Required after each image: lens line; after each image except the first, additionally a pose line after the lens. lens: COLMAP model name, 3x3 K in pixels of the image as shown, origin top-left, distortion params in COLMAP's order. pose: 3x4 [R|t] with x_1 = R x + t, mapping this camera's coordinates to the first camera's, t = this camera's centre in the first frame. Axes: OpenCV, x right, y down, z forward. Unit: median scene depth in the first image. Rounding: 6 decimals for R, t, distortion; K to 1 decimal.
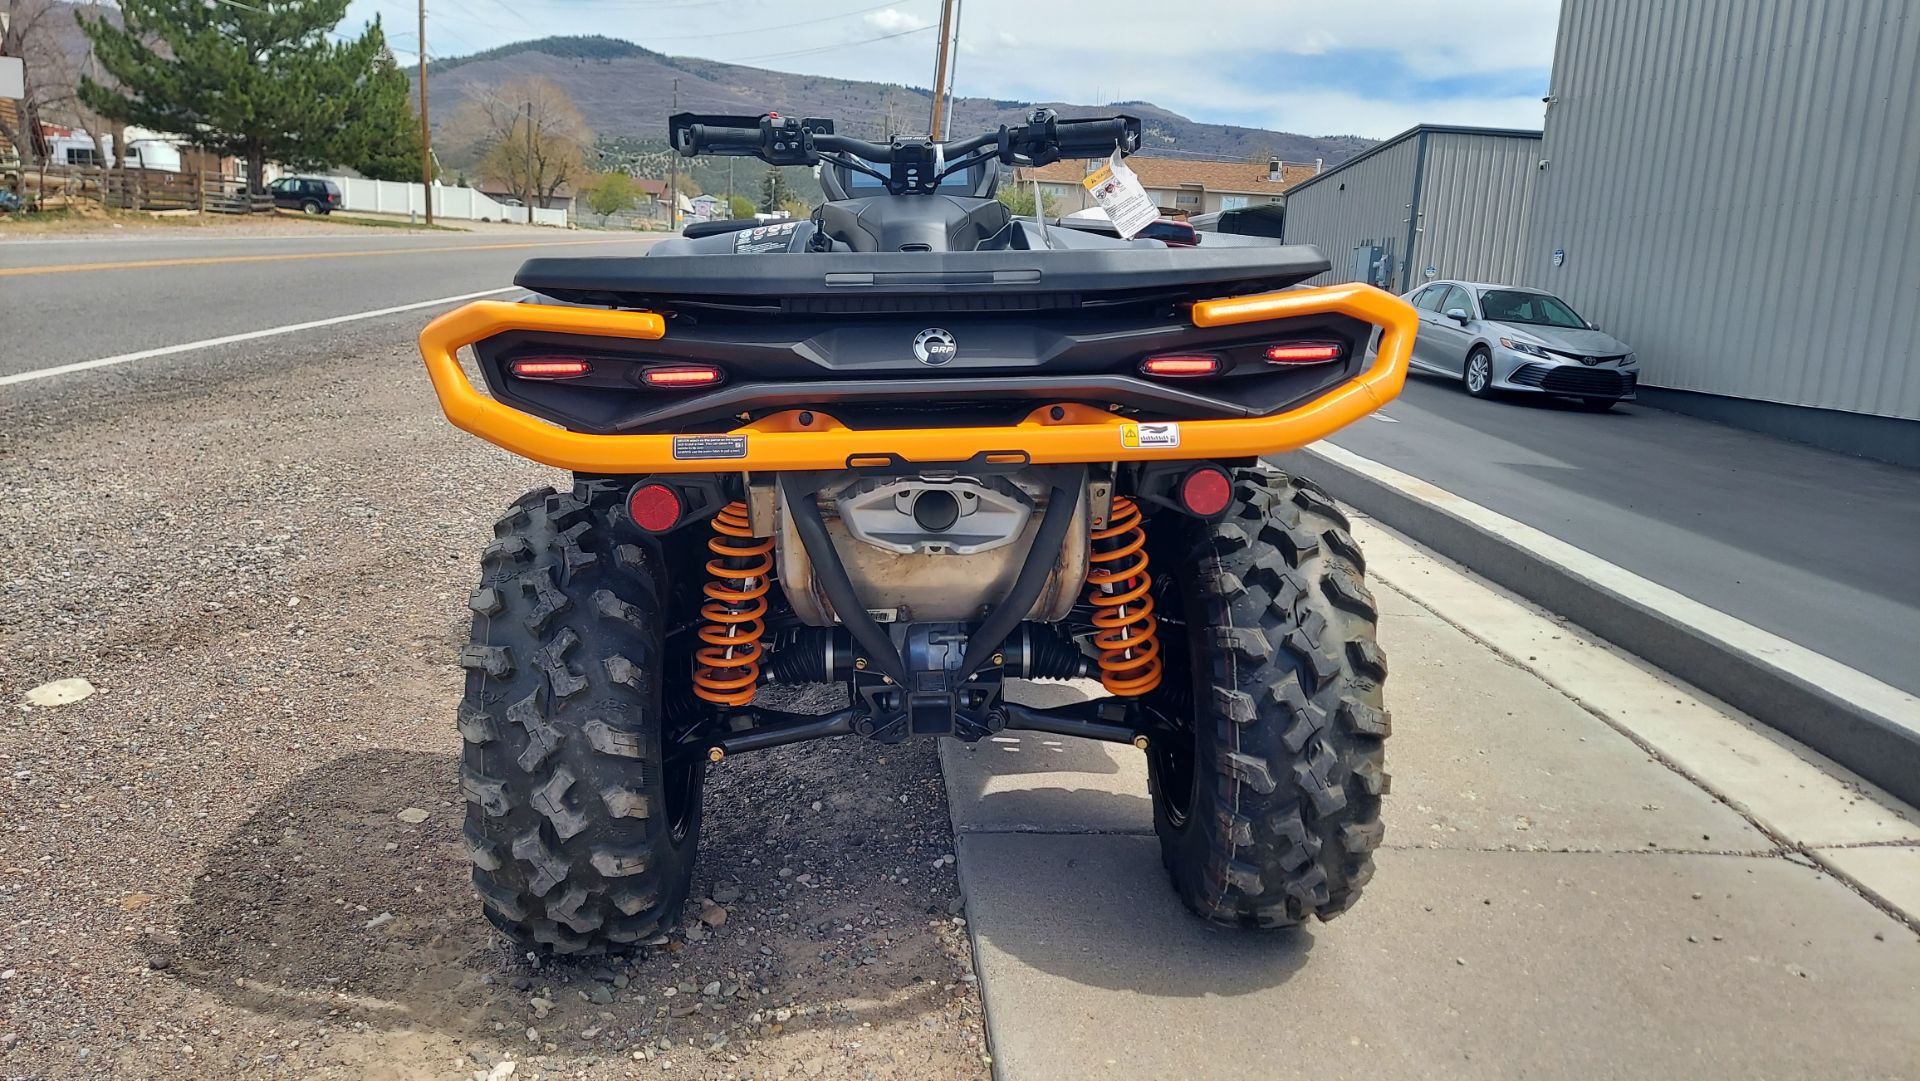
lens RADIAL K [[1391.4, 0, 971.6], [0, 1391.4, 544.5], [0, 0, 1]] dist [0.095021, -0.112799]
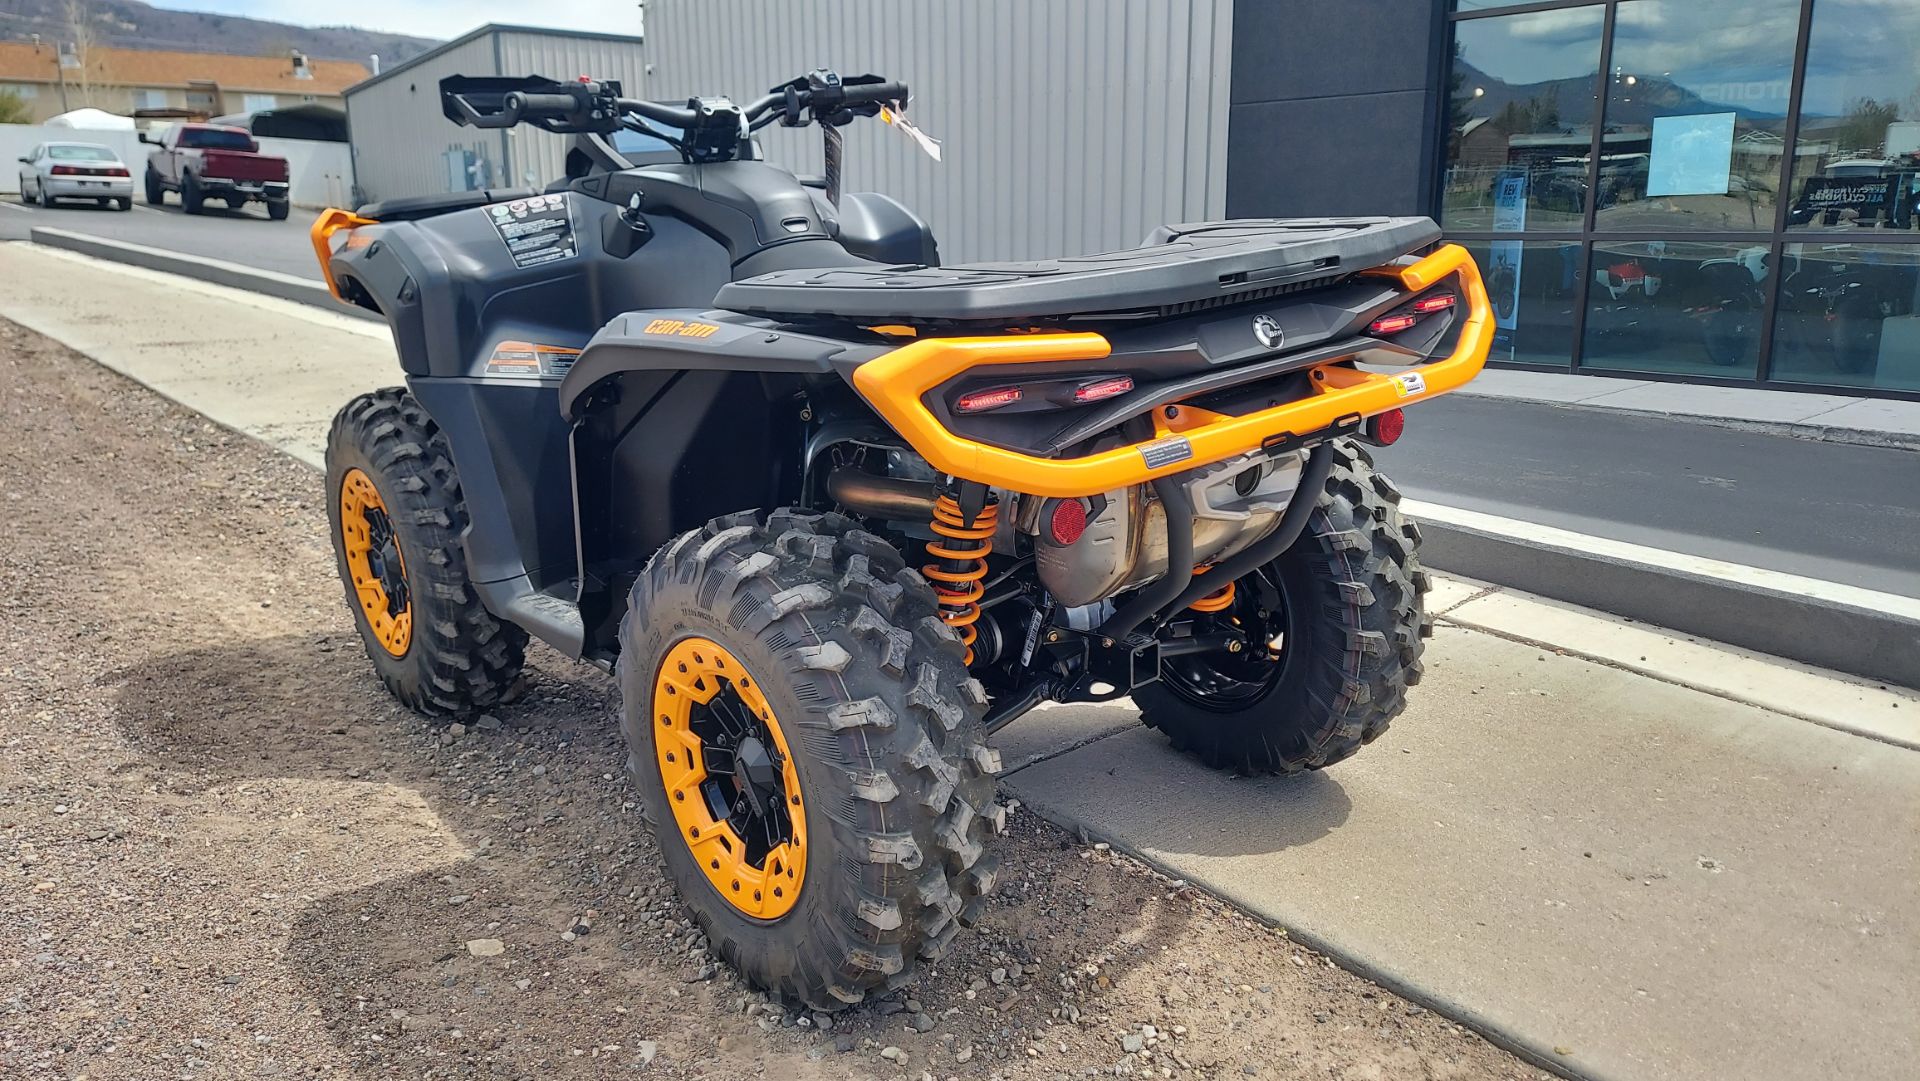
lens RADIAL K [[1391.4, 0, 971.6], [0, 1391.4, 544.5], [0, 0, 1]] dist [0.095021, -0.112799]
pose [[0.798943, -0.196729, 0.568321, -0.082688], [0.158034, 0.980450, 0.117227, -0.013324], [-0.580272, -0.003844, 0.814414, 0.020695]]
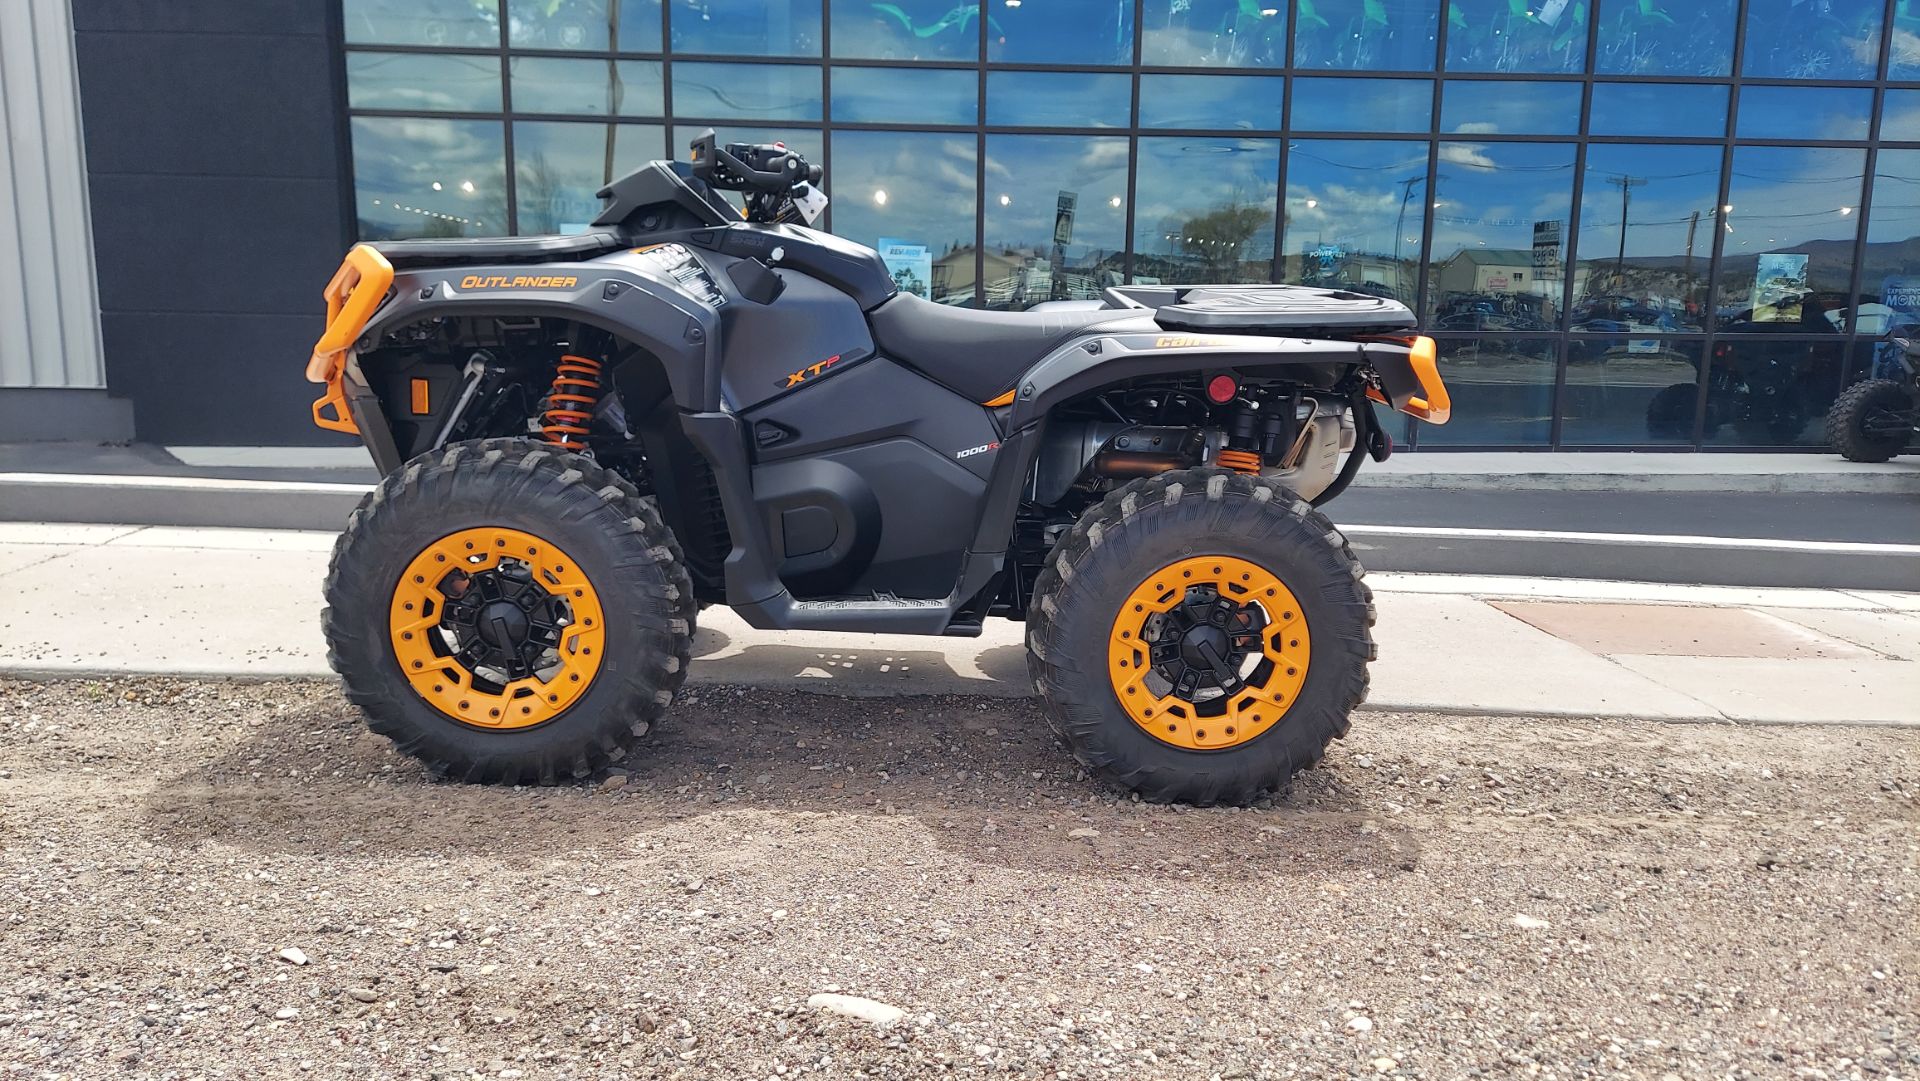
lens RADIAL K [[1381.4, 0, 968.5], [0, 1381.4, 540.3], [0, 0, 1]] dist [0.093016, -0.108104]
pose [[0.021599, -0.214336, 0.976521, -0.190594], [0.169708, 0.963360, 0.207693, -0.035141], [-0.985258, 0.161237, 0.057183, 0.138012]]
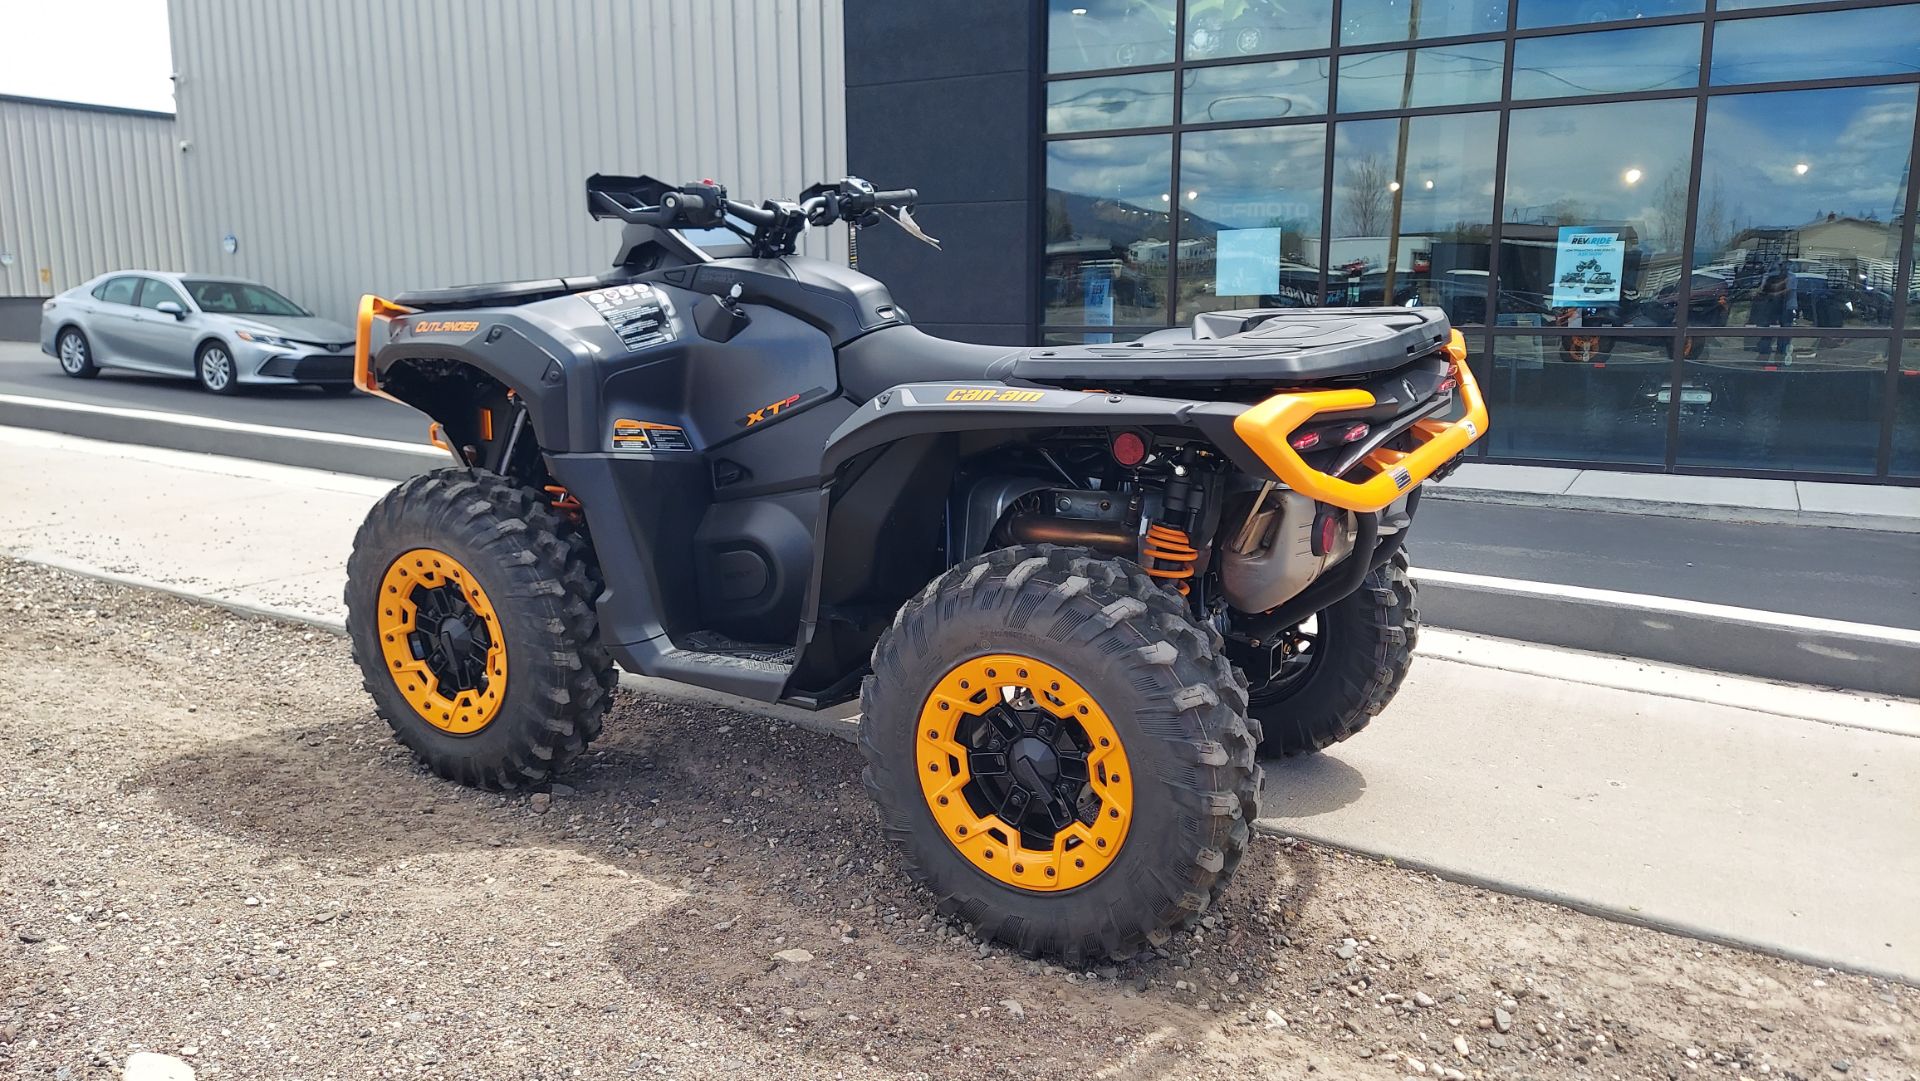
lens RADIAL K [[1381.4, 0, 968.5], [0, 1381.4, 540.3], [0, 0, 1]] dist [0.093016, -0.108104]
pose [[0.564934, -0.192425, 0.802385, -0.140998], [0.179681, 0.977781, 0.107981, -0.021384], [-0.805335, 0.083171, 0.586957, 0.048304]]
